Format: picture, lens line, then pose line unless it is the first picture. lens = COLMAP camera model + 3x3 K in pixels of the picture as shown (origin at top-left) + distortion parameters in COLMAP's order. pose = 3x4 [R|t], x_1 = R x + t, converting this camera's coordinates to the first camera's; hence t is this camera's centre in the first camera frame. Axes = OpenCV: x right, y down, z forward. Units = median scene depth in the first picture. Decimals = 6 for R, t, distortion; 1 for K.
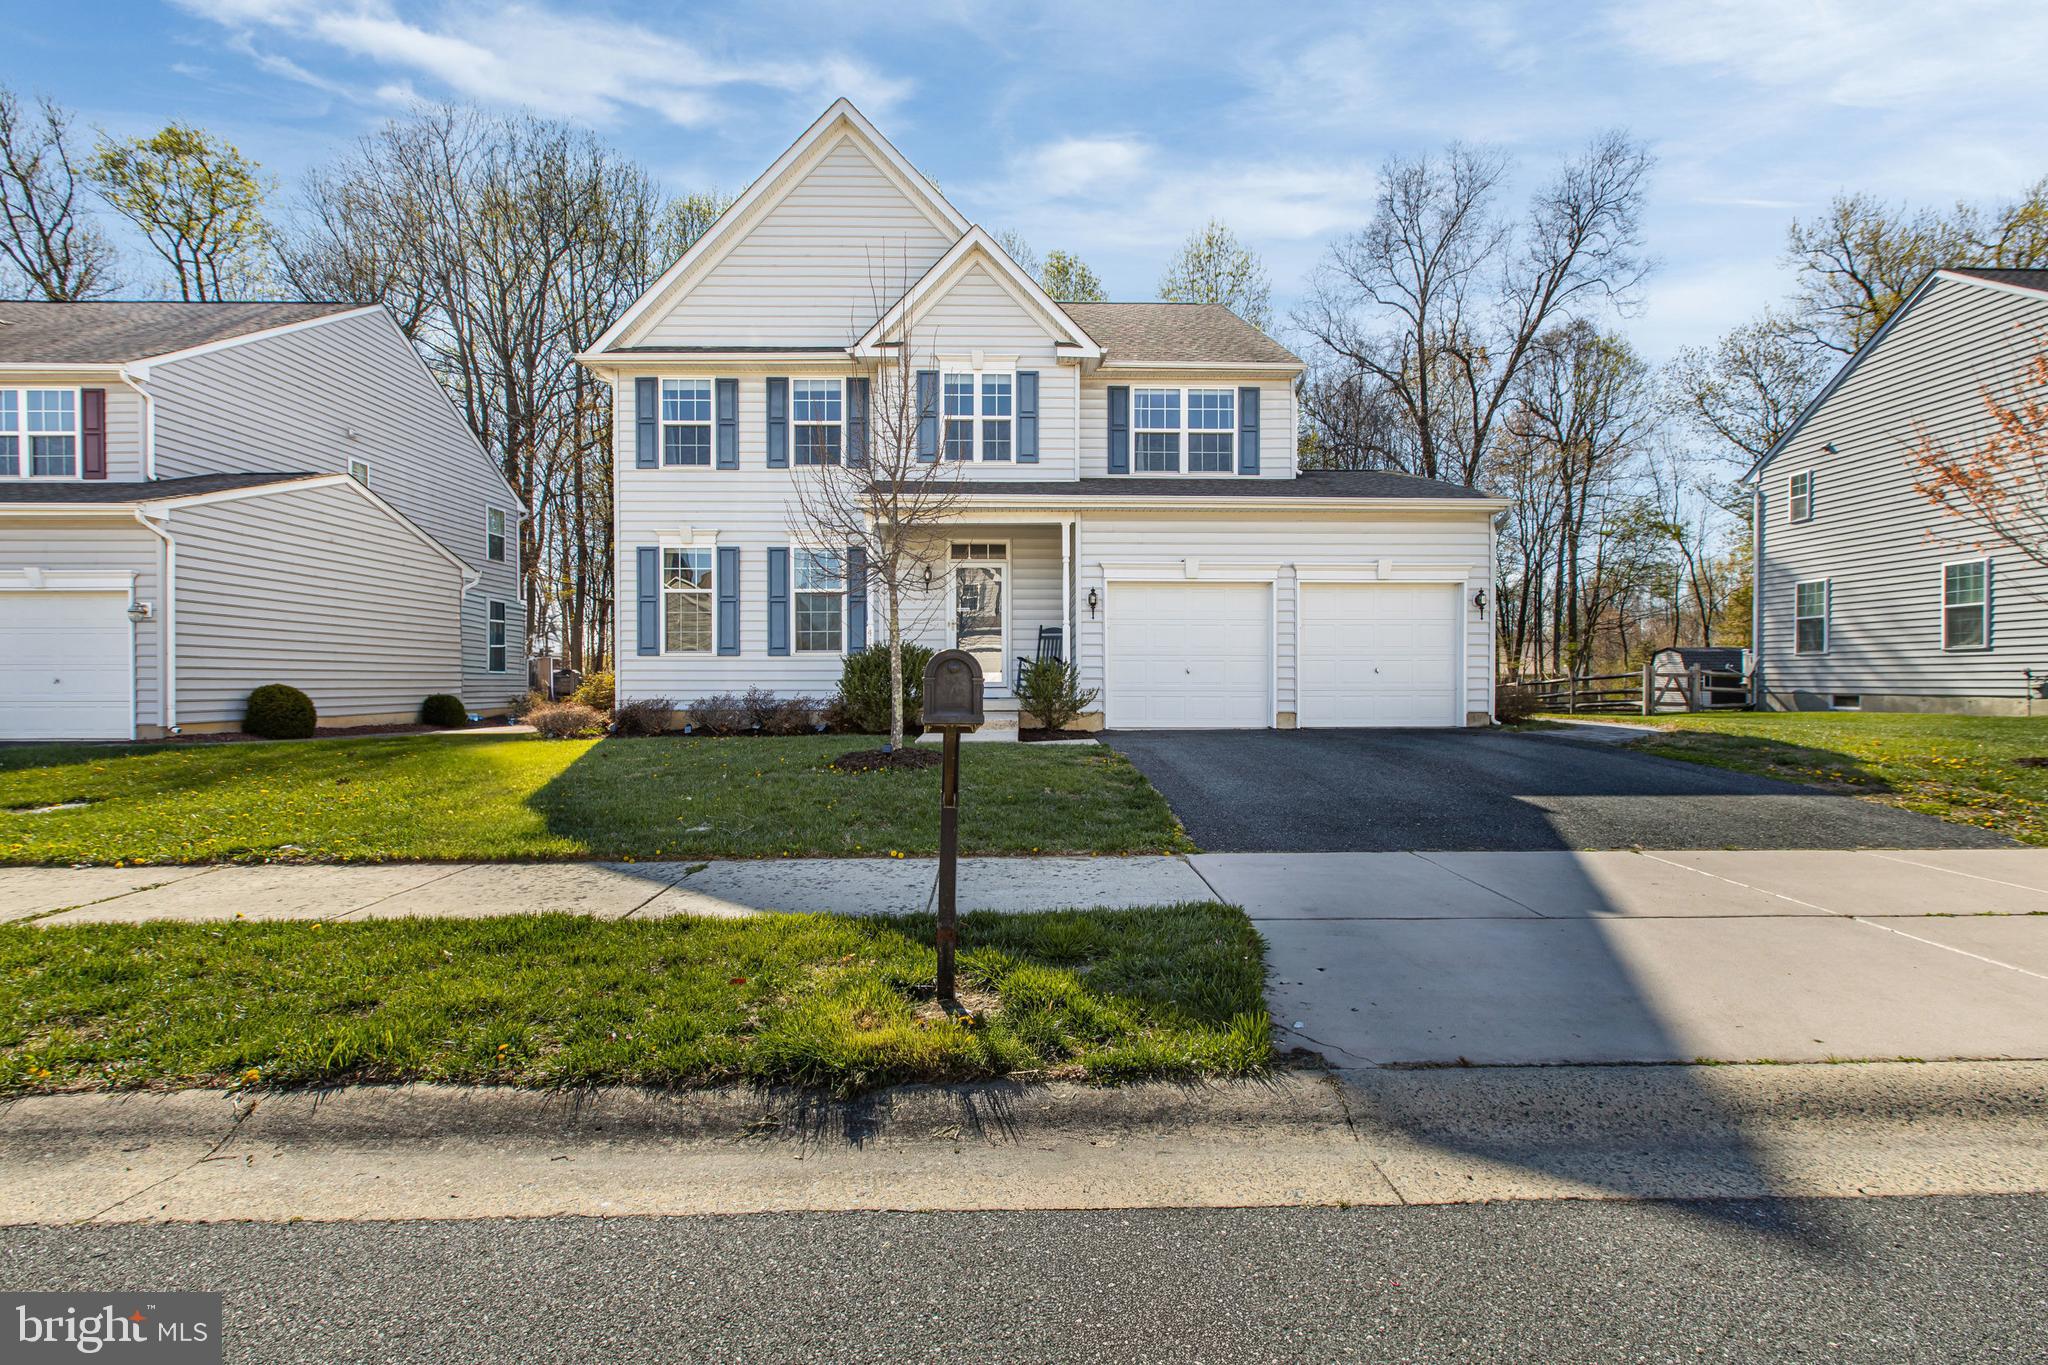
lens RADIAL K [[907.0, 0, 1034.2], [0, 907.0, 672.6], [0, 0, 1]] dist [-0.005643, 0.000616]
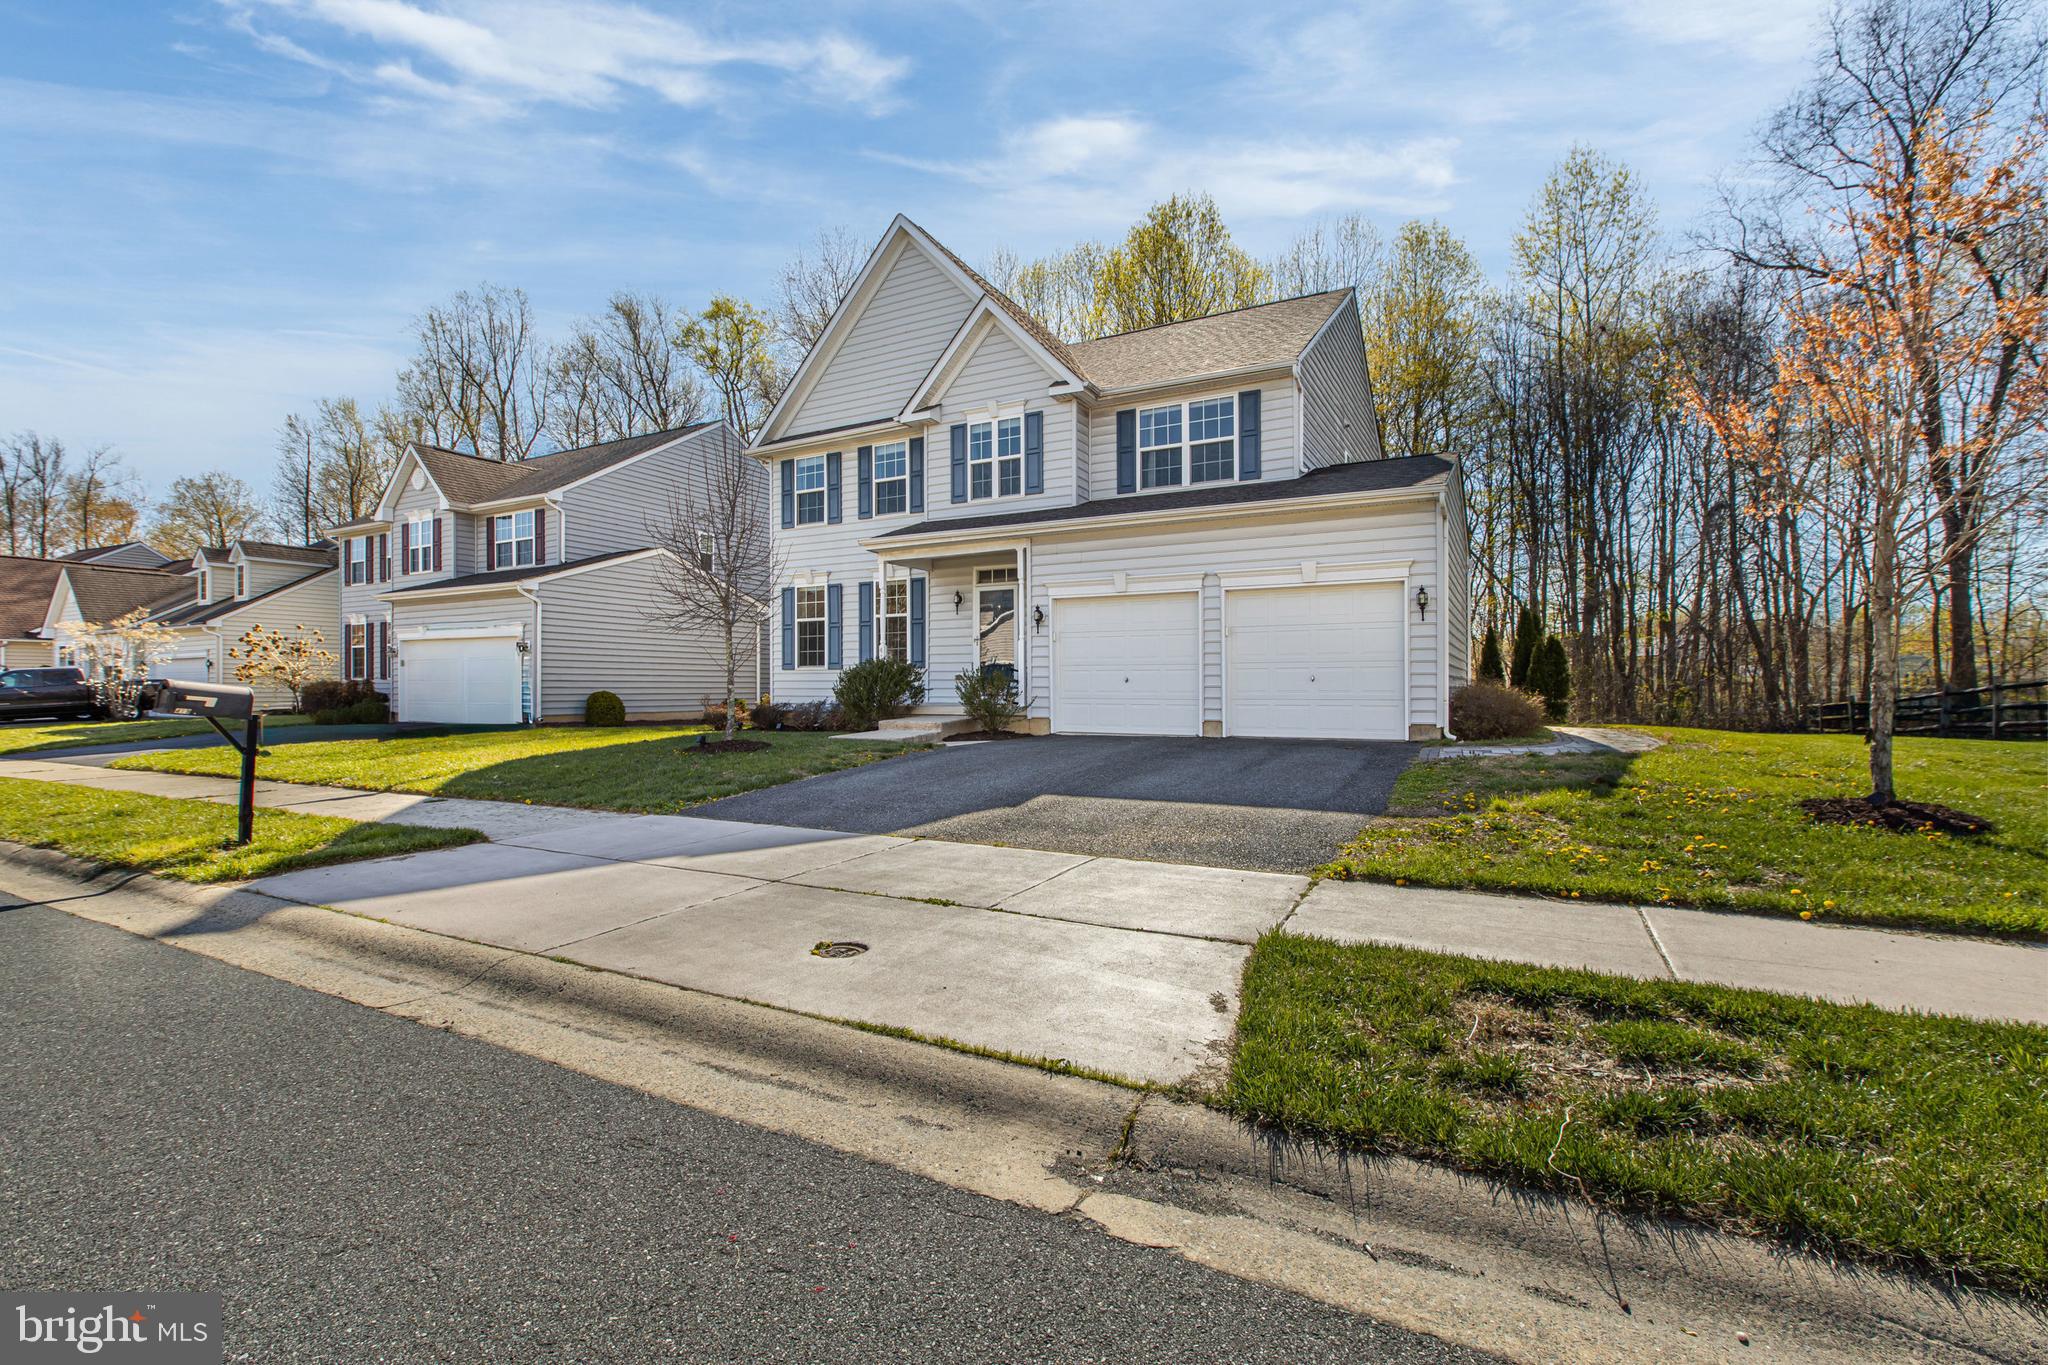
lens RADIAL K [[907.0, 0, 1034.2], [0, 907.0, 673.3], [0, 0, 1]] dist [-0.005643, 0.000616]
pose [[0.865543, -0.007853, -0.500773, 0.545854], [0.005293, 0.999965, -0.006534, -0.002887], [0.500806, 0.003005, 0.865554, 0.033118]]
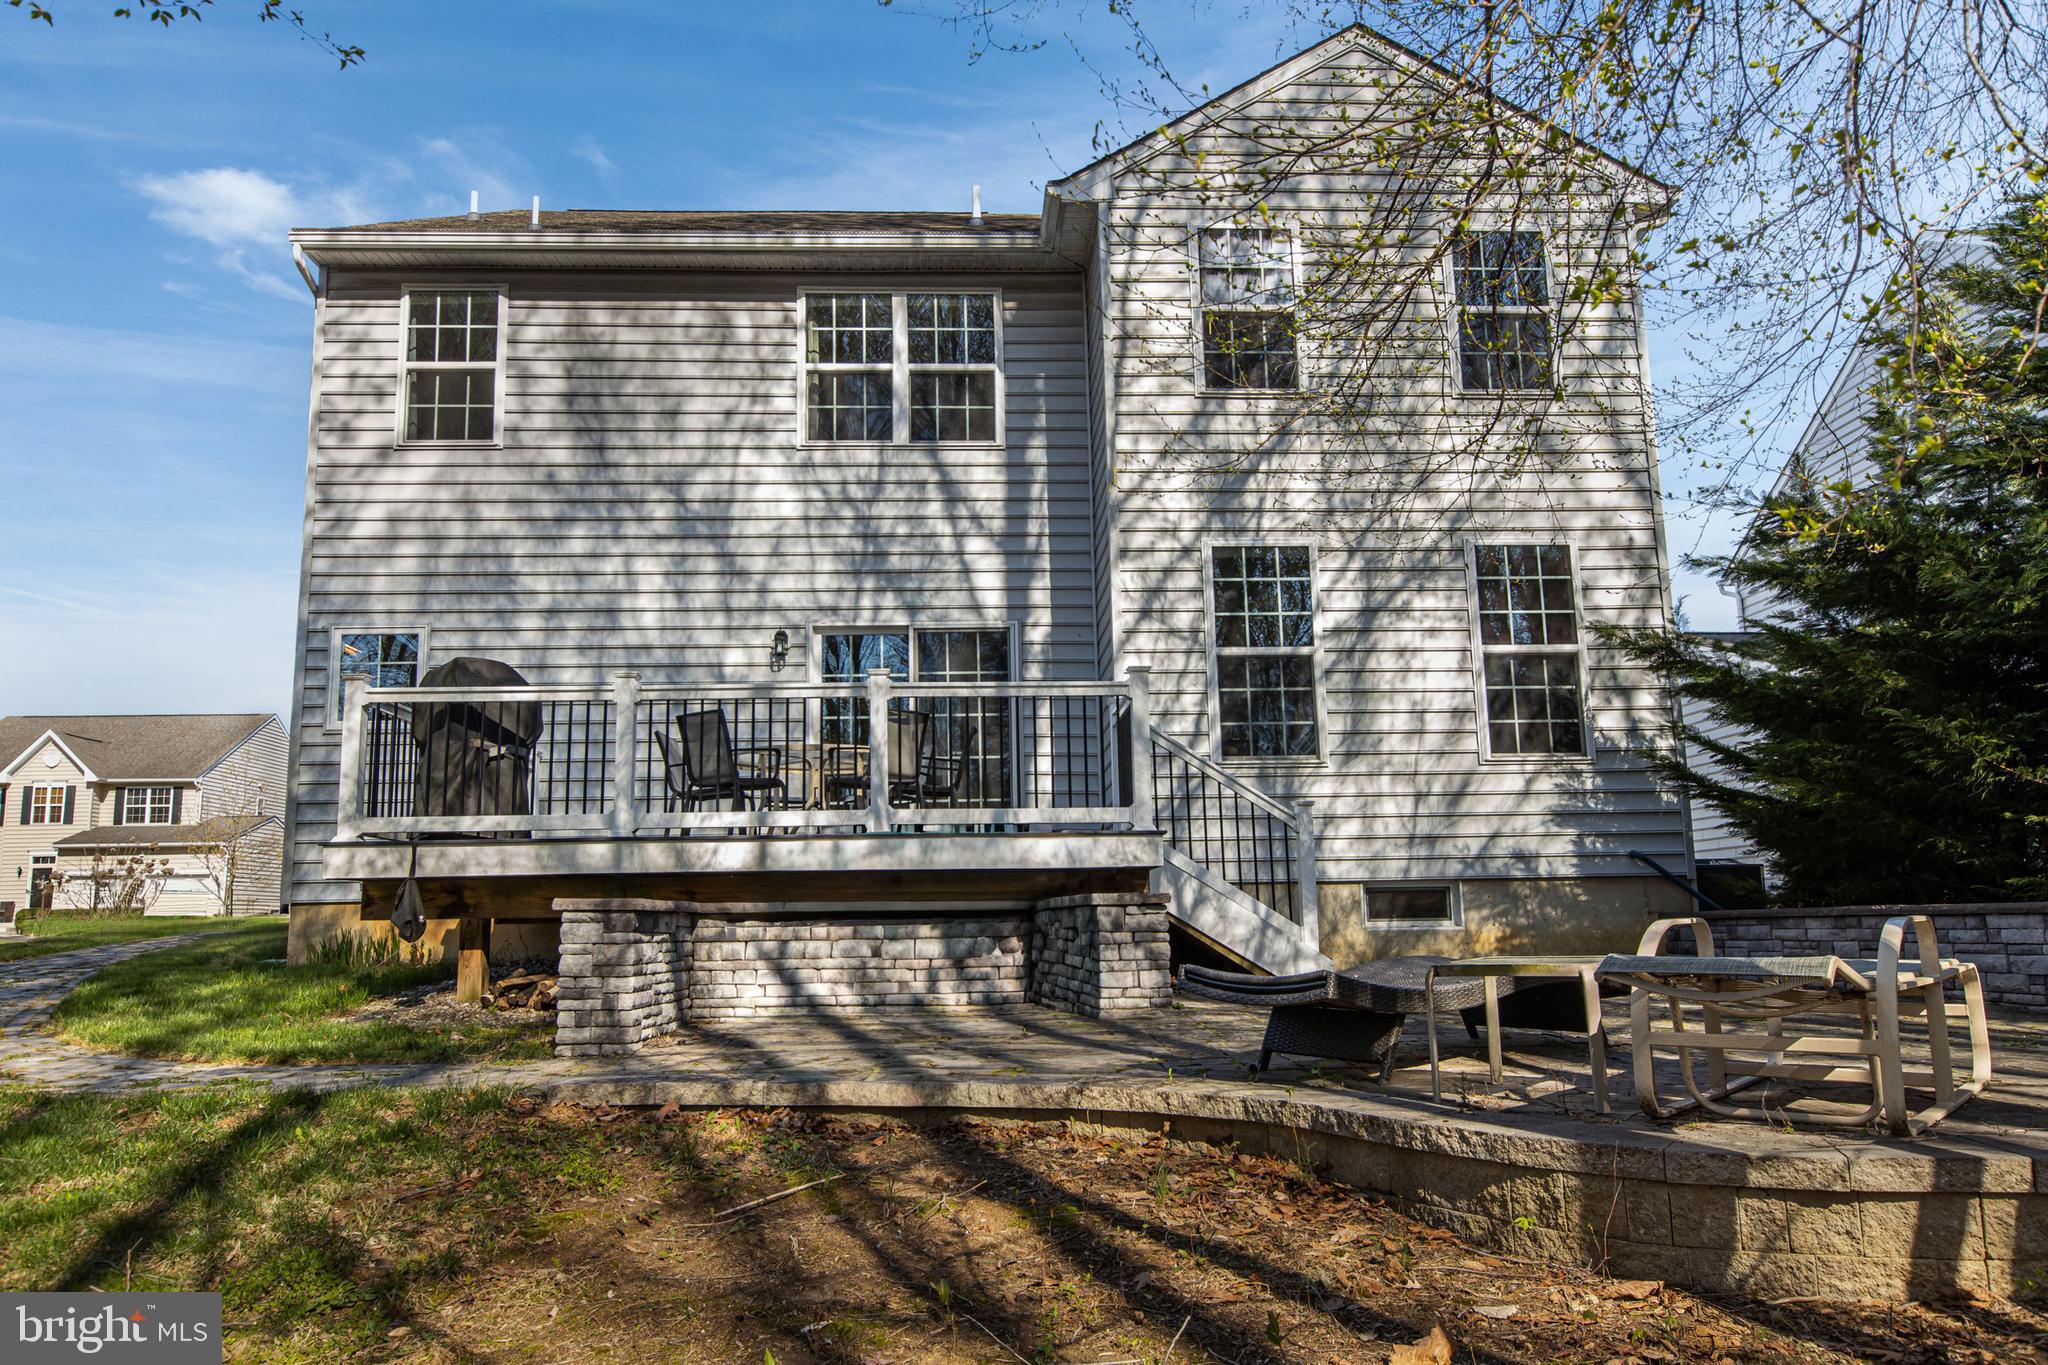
lens RADIAL K [[1432.0, 0, 1014.6], [0, 1432.0, 678.1], [0, 0, 1]] dist [0.012453, -0.025003]
pose [[0.999895, -0.014265, -0.002529, 2.463950], [0.013650, 0.986139, -0.165356, 0.045983], [0.004853, 0.165304, 0.986231, -2.725984]]
